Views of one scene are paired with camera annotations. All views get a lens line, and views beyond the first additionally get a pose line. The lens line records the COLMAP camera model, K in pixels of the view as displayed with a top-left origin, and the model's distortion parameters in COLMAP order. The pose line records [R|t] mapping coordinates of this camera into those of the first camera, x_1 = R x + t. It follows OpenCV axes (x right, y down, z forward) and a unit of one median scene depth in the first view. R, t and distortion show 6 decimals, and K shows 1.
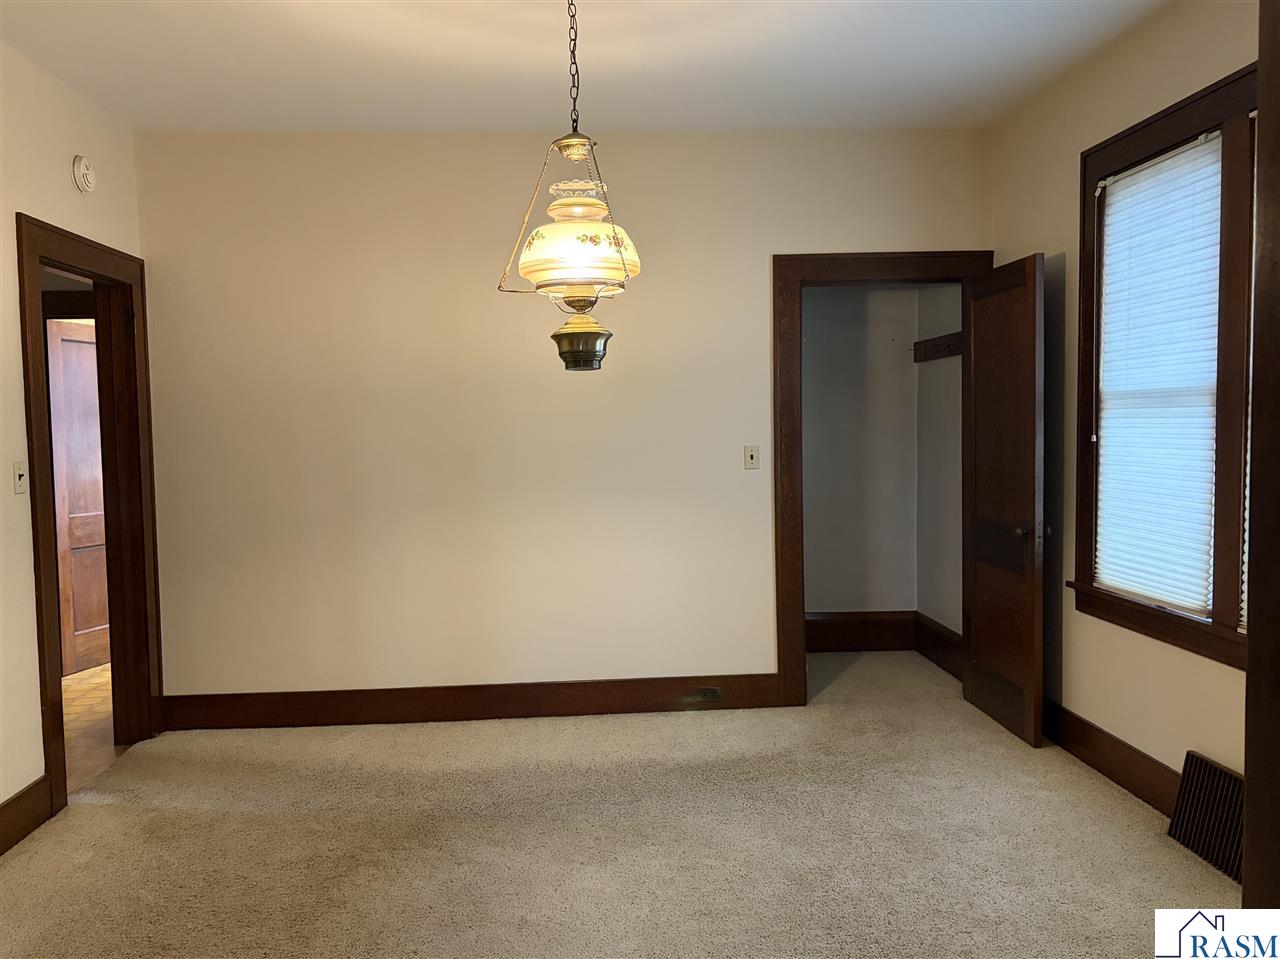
lens RADIAL K [[1097.6, 0, 635.3], [0, 1097.6, 490.5], [0, 0, 1]] dist [0.069197, -0.065182]
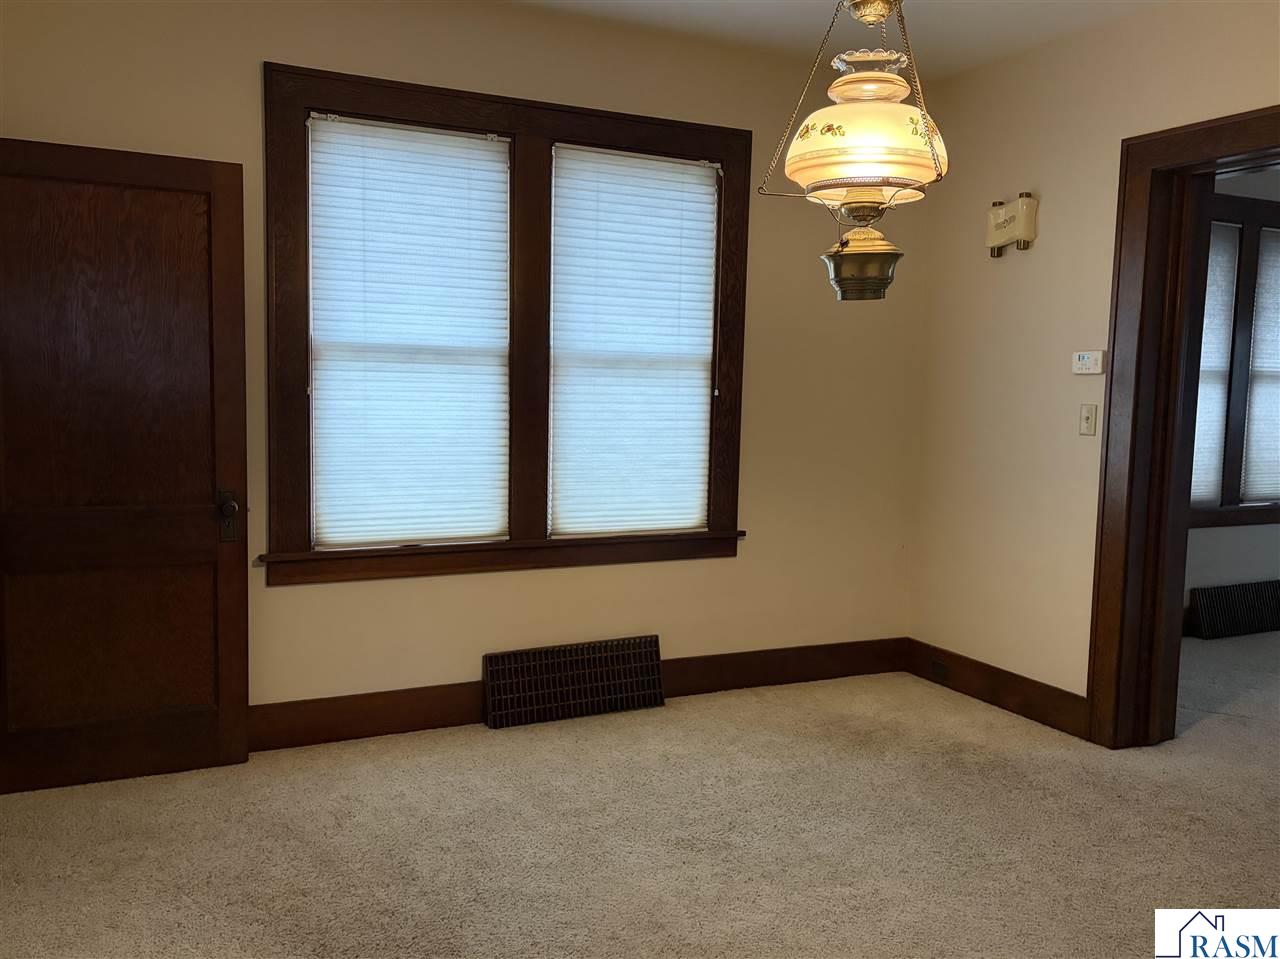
lens RADIAL K [[1097.6, 0, 644.8], [0, 1097.6, 480.0], [0, 0, 1]] dist [0.069197, -0.065182]
pose [[-0.387915, -0.080258, 0.918194, -0.597948], [0.039877, 0.993807, 0.103714, -0.064231], [-0.920832, 0.076847, -0.382313, 1.210712]]
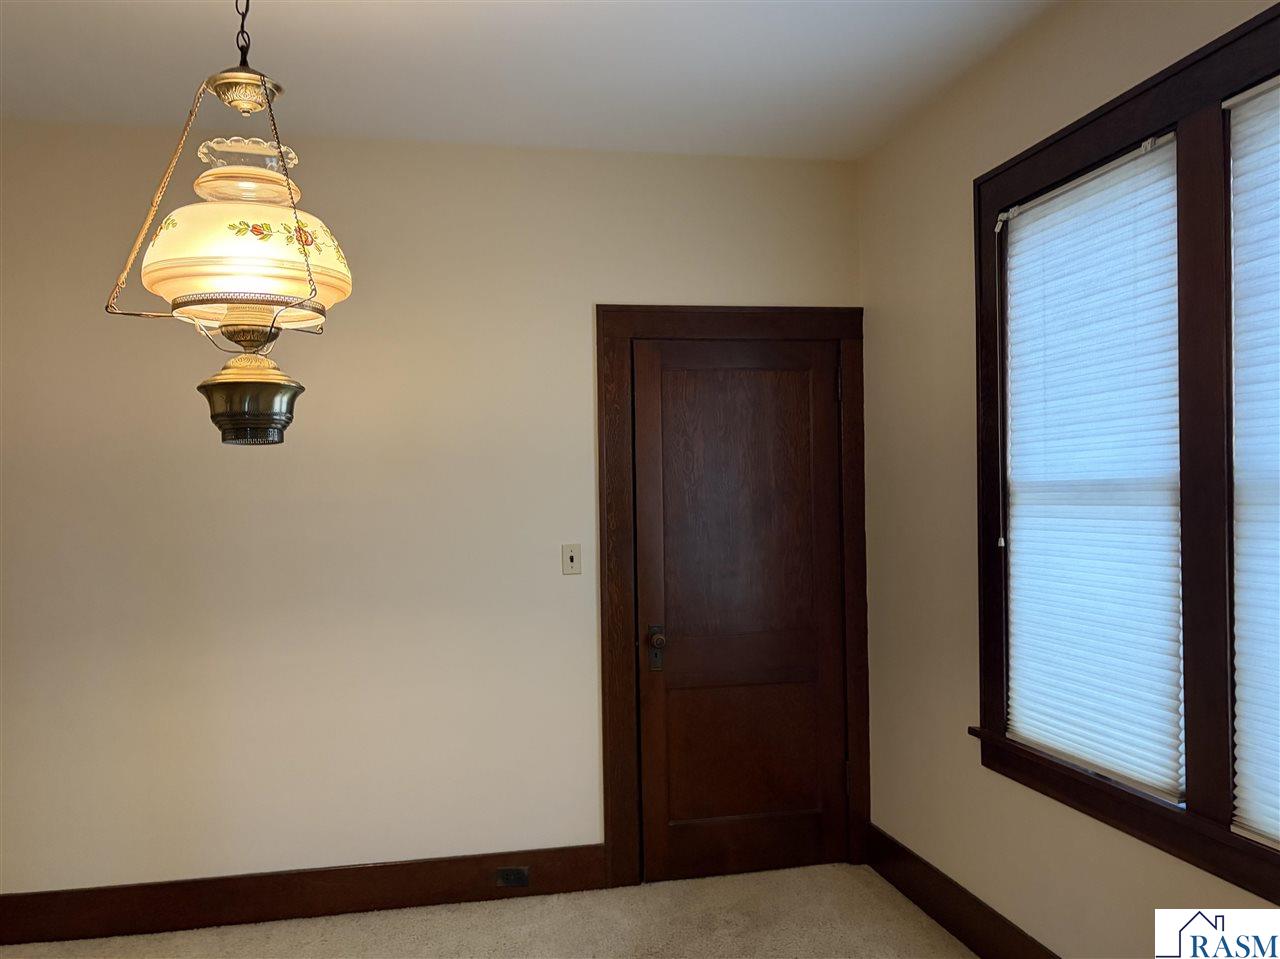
lens RADIAL K [[1097.6, 0, 643.4], [0, 1097.6, 490.9], [0, 0, 1]] dist [0.069197, -0.065182]
pose [[0.990977, 0.005483, 0.133916, 0.071632], [0.003988, 0.997514, -0.070353, -0.032536], [-0.133969, 0.070252, 0.988492, 0.301022]]
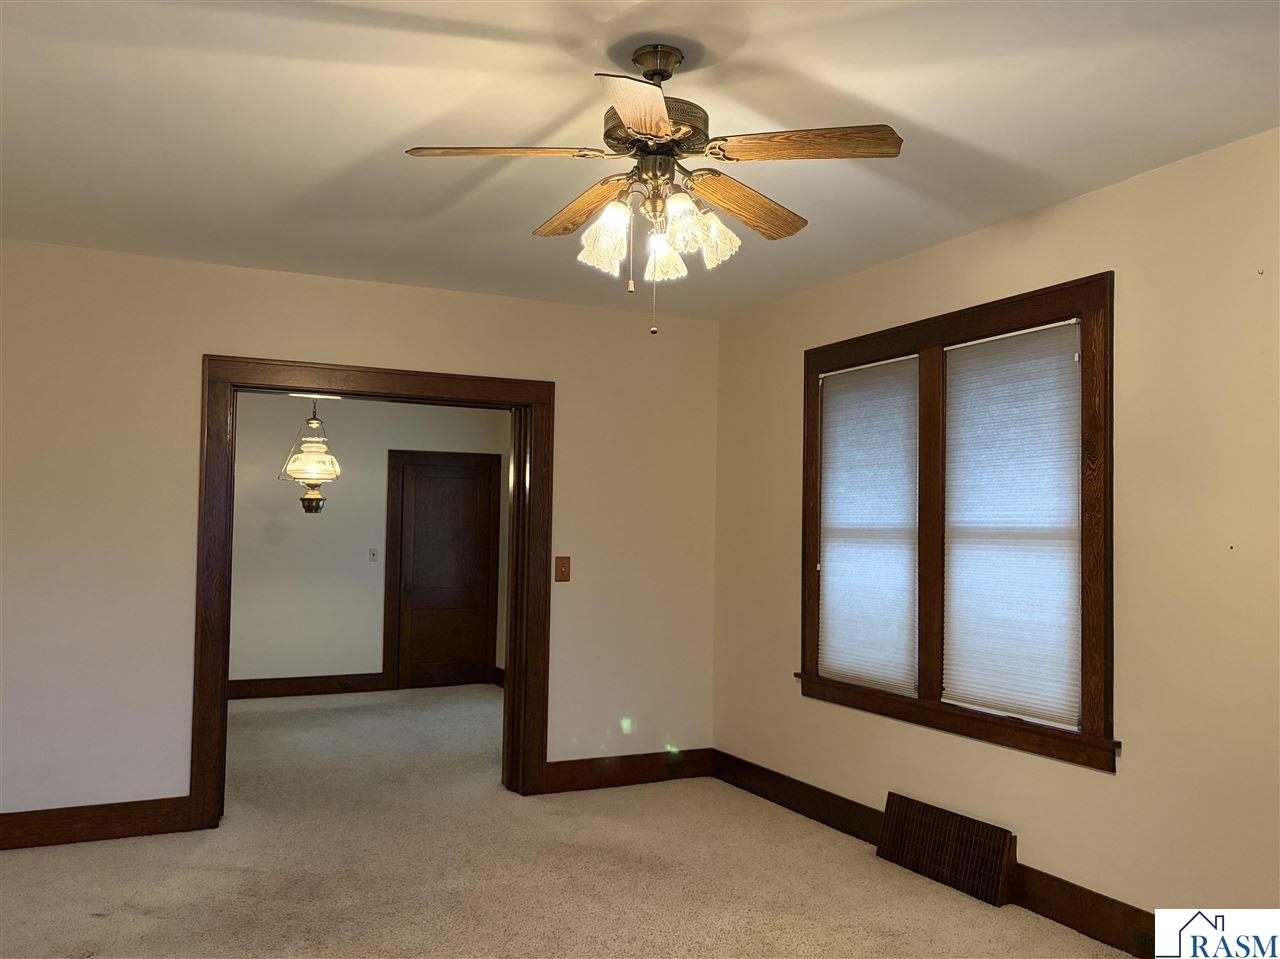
lens RADIAL K [[1097.6, 0, 637.3], [0, 1097.6, 476.0], [0, 0, 1]] dist [0.069197, -0.065182]
pose [[0.930497, 0.049648, 0.362920, -0.222284], [-0.007489, 0.993143, -0.116663, 0.070303], [-0.366224, 0.105837, 0.924488, -1.241345]]
